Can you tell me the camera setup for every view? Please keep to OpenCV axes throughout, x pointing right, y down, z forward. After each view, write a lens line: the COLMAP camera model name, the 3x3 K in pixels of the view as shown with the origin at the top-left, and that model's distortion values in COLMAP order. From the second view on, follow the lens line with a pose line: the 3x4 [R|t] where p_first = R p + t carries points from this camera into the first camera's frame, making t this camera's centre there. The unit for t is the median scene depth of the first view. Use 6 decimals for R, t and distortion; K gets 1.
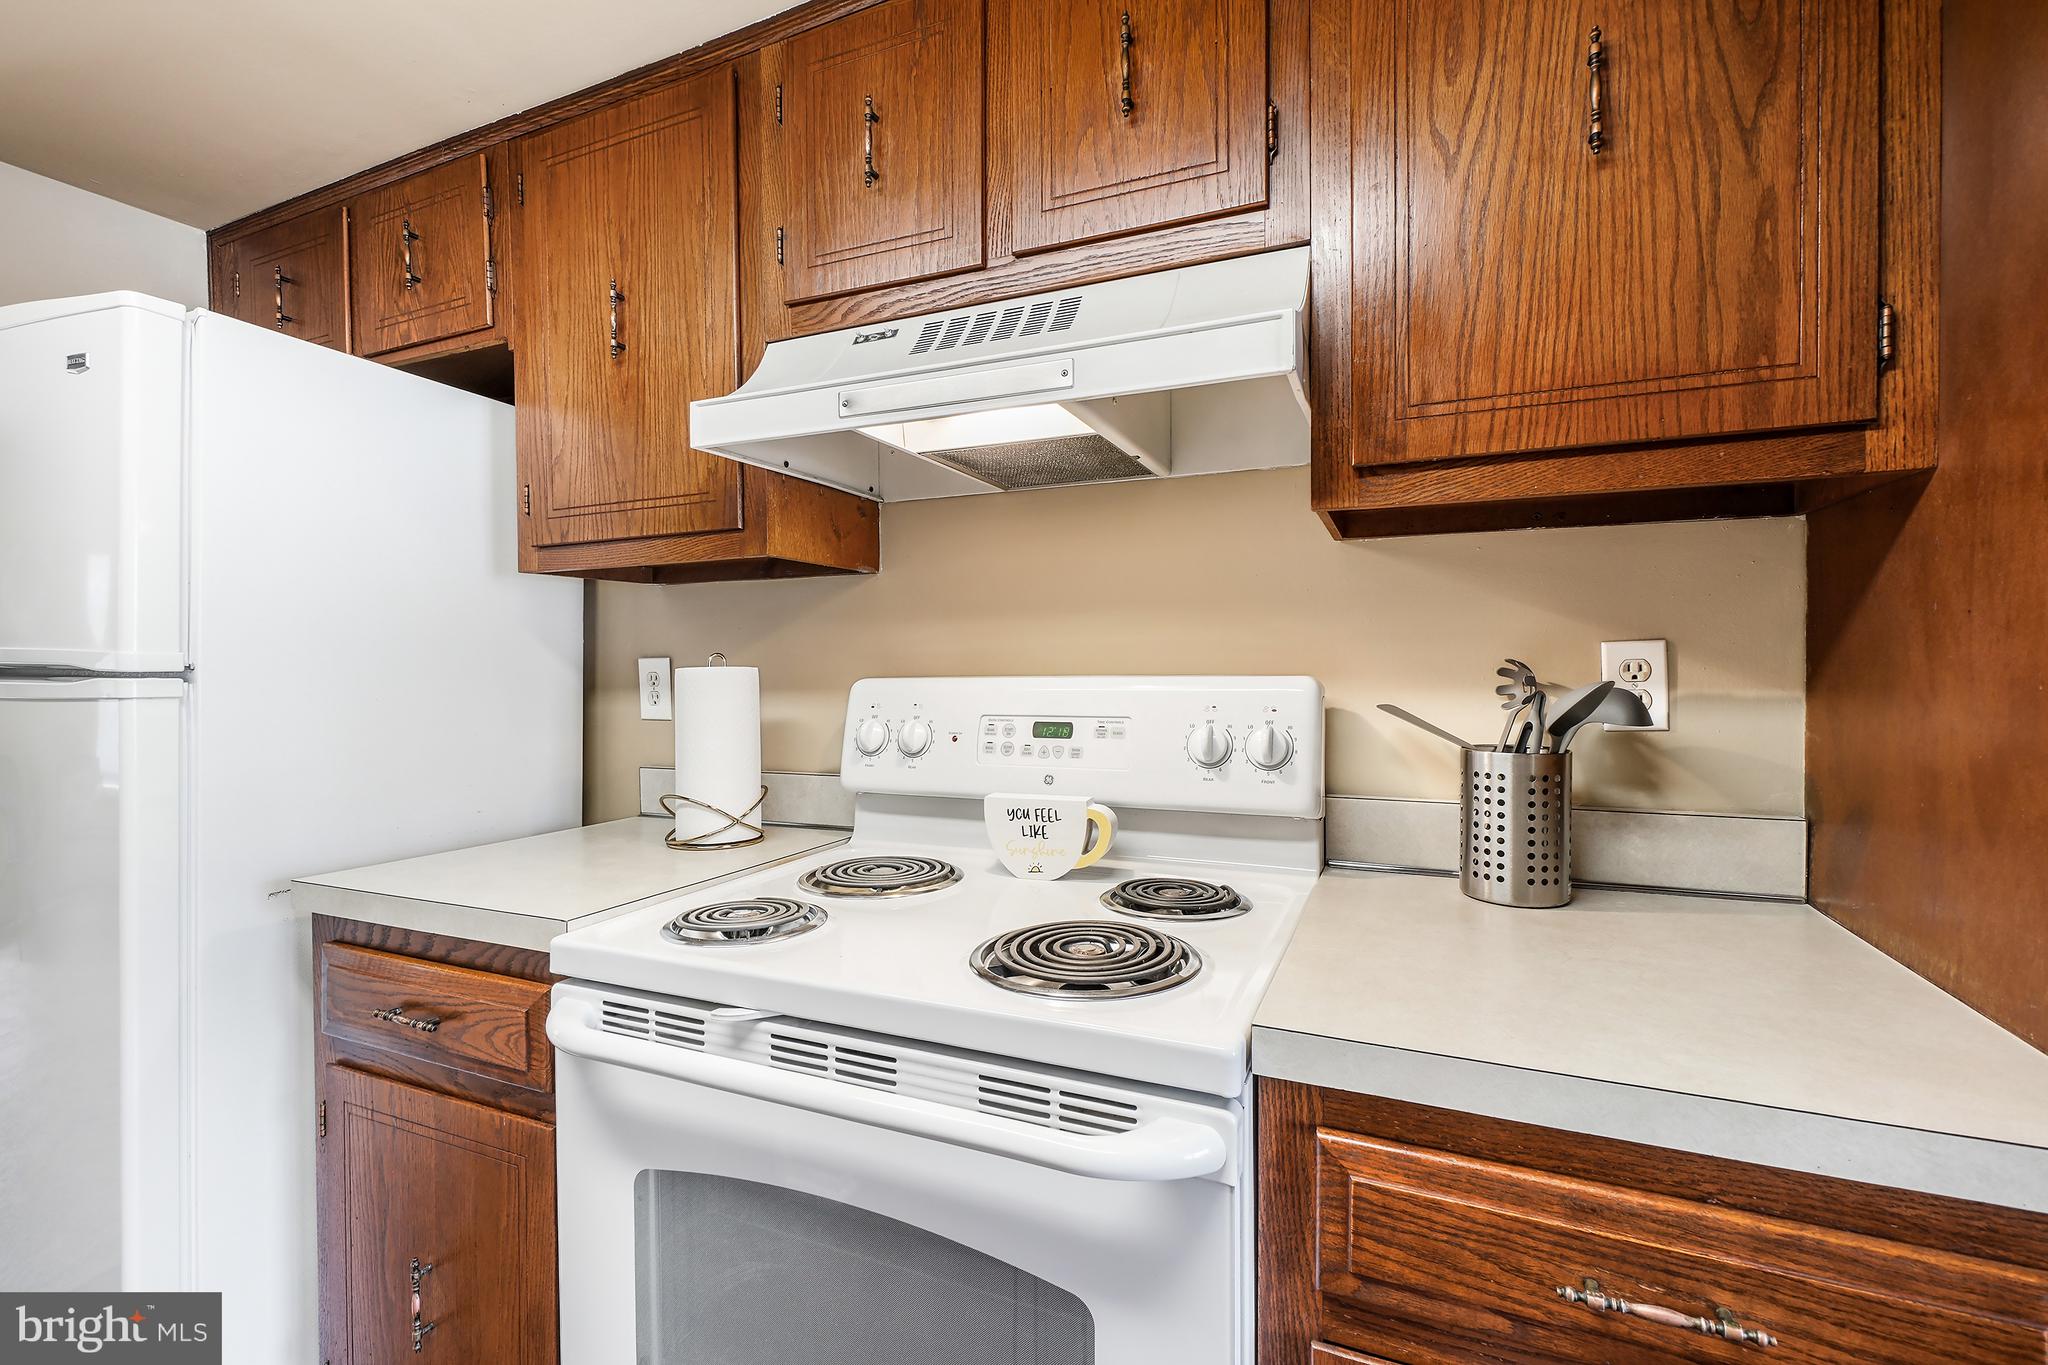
lens RADIAL K [[905.3, 0, 1031.9], [0, 905.3, 668.1], [0, 0, 1]] dist [-0.016647, 0.003885]
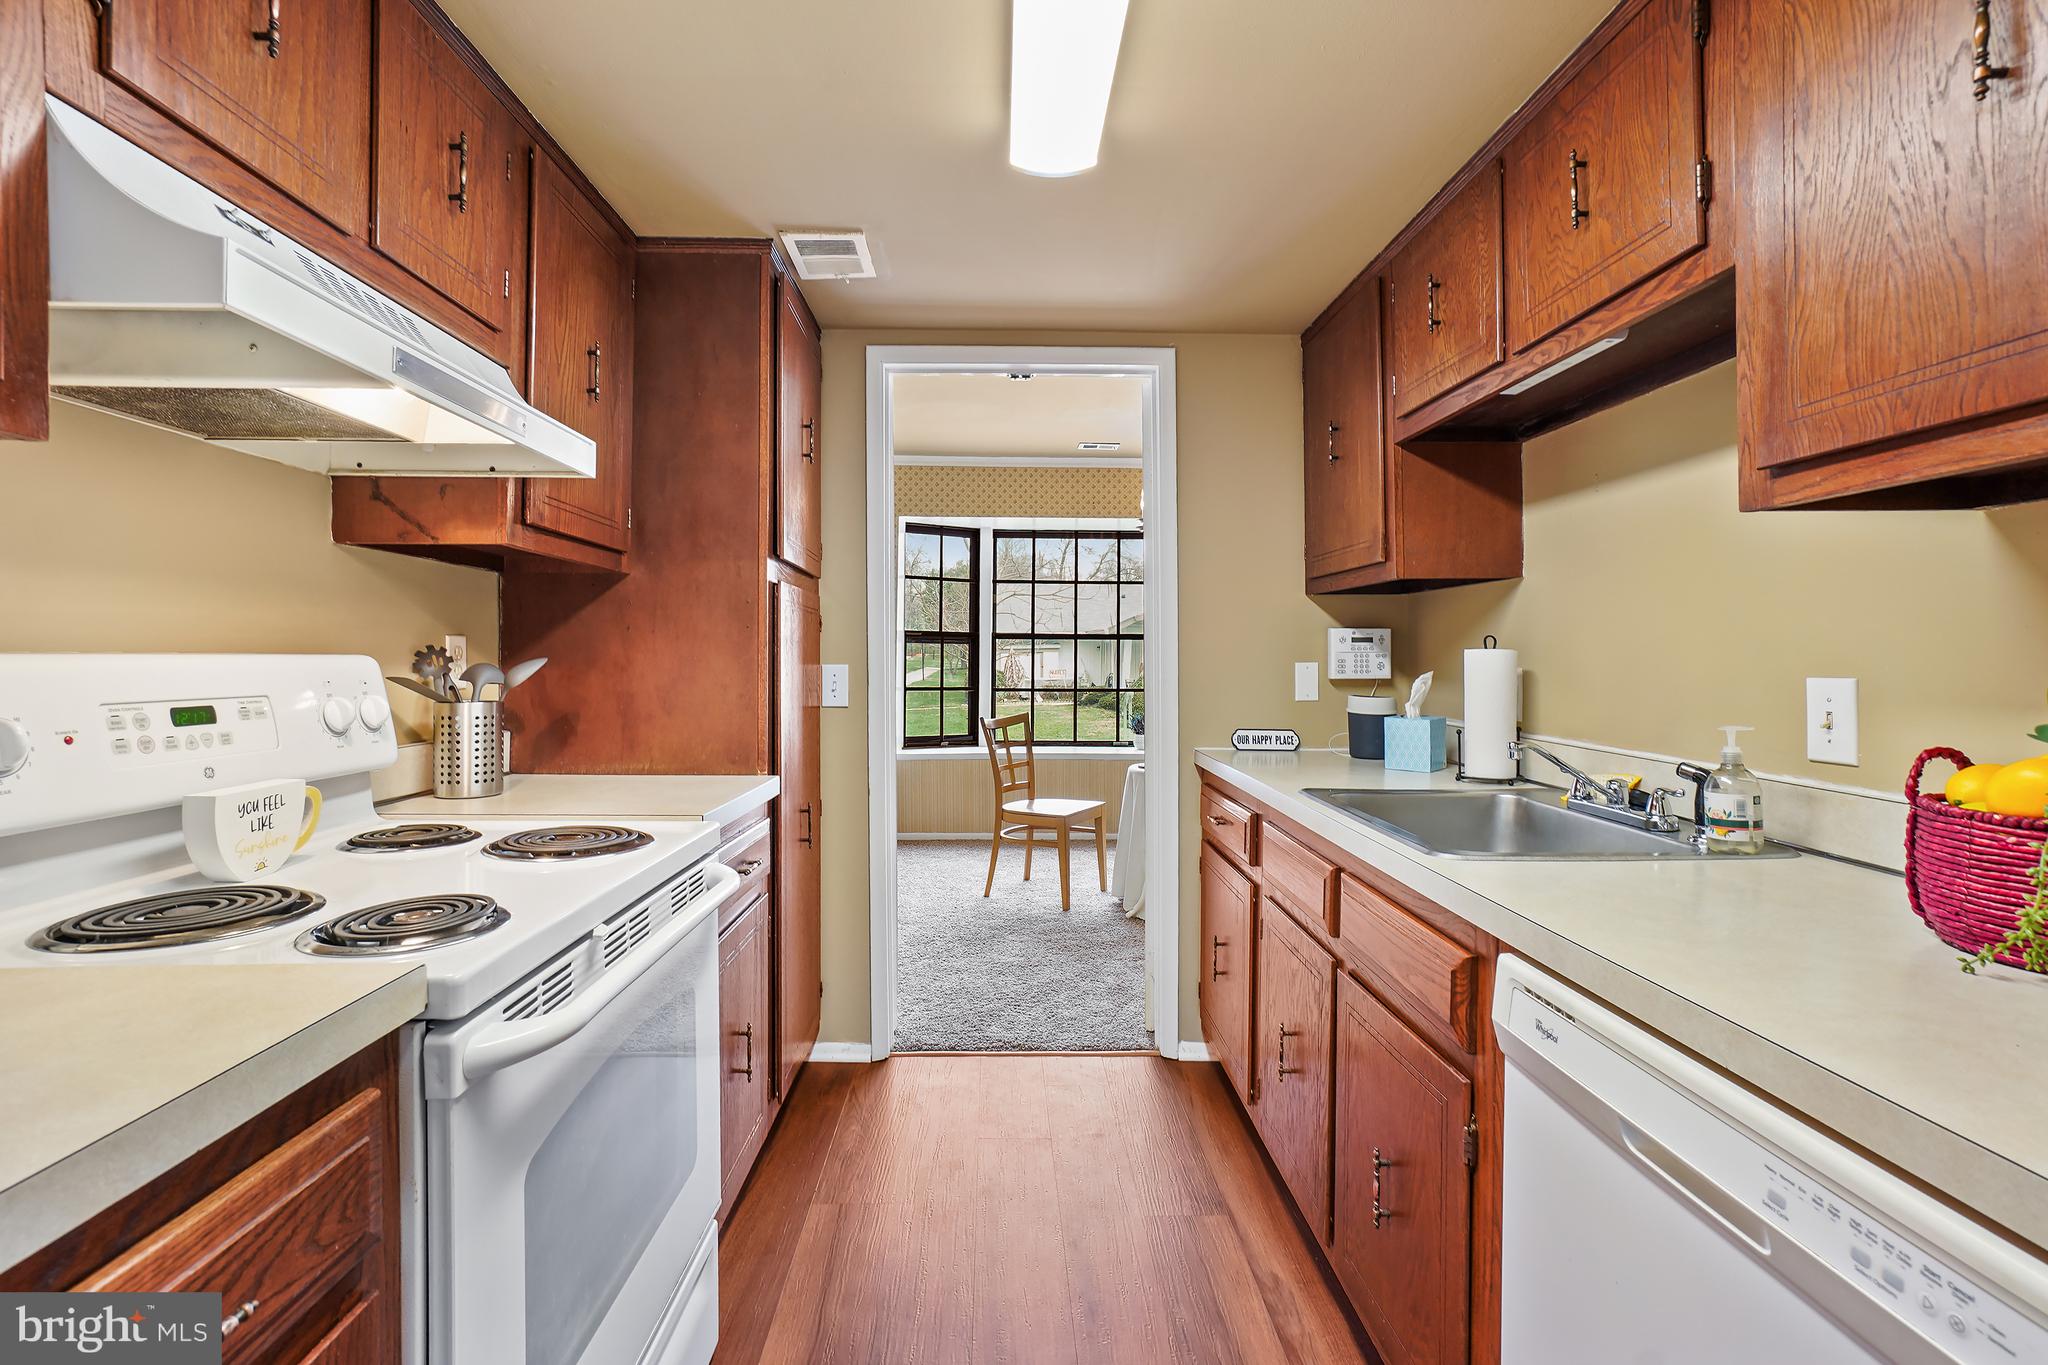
lens RADIAL K [[905.3, 0, 1026.4], [0, 905.3, 664.4], [0, 0, 1]] dist [-0.016647, 0.003885]
pose [[-0.429793, 0.001602, 0.902926, -1.063123], [0.001396, 0.999998, -0.001110, 0.022052], [-0.902926, 0.000783, -0.429795, 0.652247]]
